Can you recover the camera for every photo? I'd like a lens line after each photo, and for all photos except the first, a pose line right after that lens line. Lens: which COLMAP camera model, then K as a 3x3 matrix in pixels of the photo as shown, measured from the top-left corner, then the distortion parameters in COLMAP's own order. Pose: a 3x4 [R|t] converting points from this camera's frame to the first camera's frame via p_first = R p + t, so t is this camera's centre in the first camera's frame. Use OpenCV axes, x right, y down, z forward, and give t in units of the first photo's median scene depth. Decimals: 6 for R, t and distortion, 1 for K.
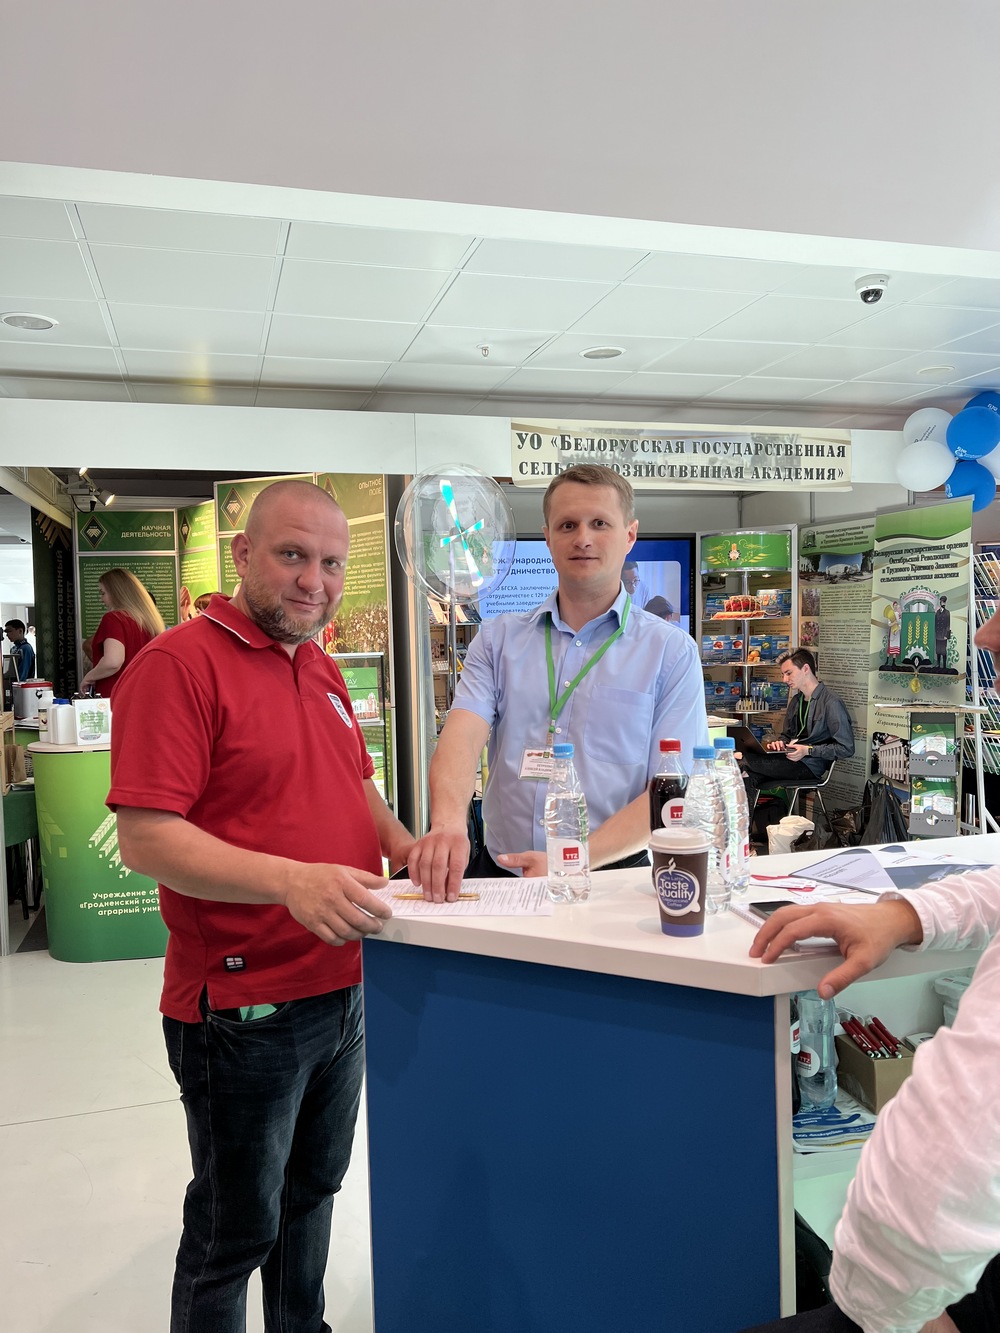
lens RADIAL K [[1039.1, 0, 501.4], [0, 1039.1, 670.5], [0, 0, 1]] dist [0.063333, -0.062307]
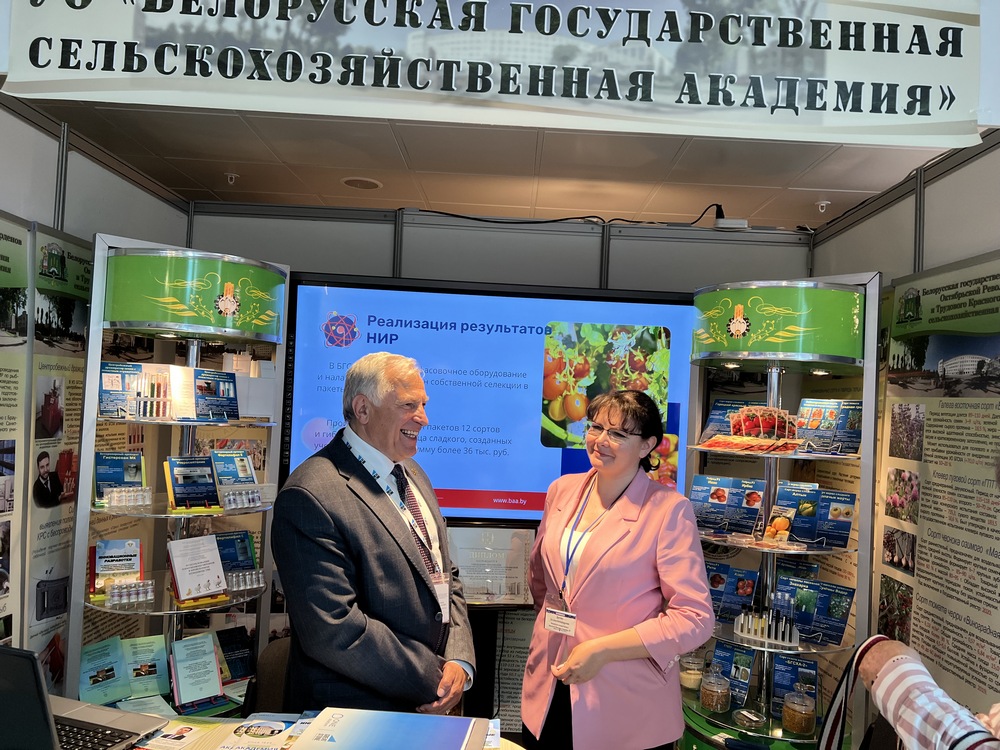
lens RADIAL K [[779.5, 0, 503.0], [0, 779.5, 367.7], [0, 0, 1]] dist [0.063333, -0.062307]
pose [[0.957496, 0.057717, -0.282613, 0.263537], [-0.083839, 0.993164, -0.081216, -0.059188], [0.275993, 0.101458, 0.955790, 0.712987]]
